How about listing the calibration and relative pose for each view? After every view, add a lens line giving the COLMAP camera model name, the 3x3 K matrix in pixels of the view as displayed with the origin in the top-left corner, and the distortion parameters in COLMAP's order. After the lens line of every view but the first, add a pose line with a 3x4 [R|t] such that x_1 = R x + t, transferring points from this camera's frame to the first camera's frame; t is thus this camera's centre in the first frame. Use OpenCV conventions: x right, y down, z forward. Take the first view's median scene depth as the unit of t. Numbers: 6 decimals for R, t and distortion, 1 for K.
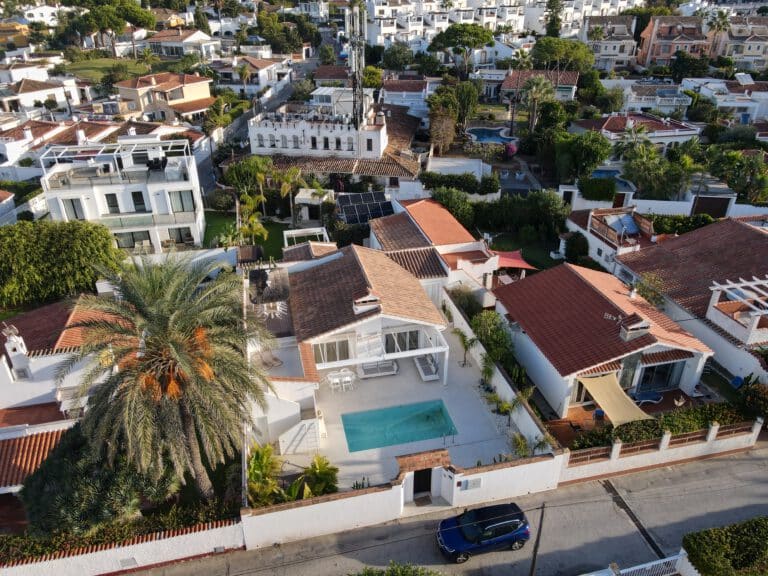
lens RADIAL K [[537.8, 0, 386.6], [0, 537.8, 289.0], [0, 0, 1]] dist [0.014148, -0.008757]
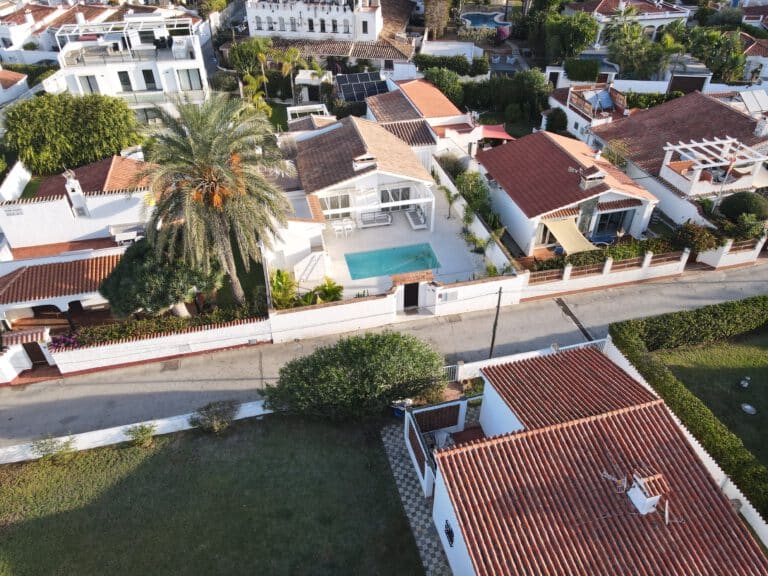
lens RADIAL K [[537.8, 0, 384.1], [0, 537.8, 285.9], [0, 0, 1]] dist [0.014148, -0.008757]
pose [[0.999992, -0.002313, 0.003214, 0.000253], [0.001768, 0.987101, 0.160088, 0.100357], [-0.003543, -0.160081, 0.987097, -0.173303]]
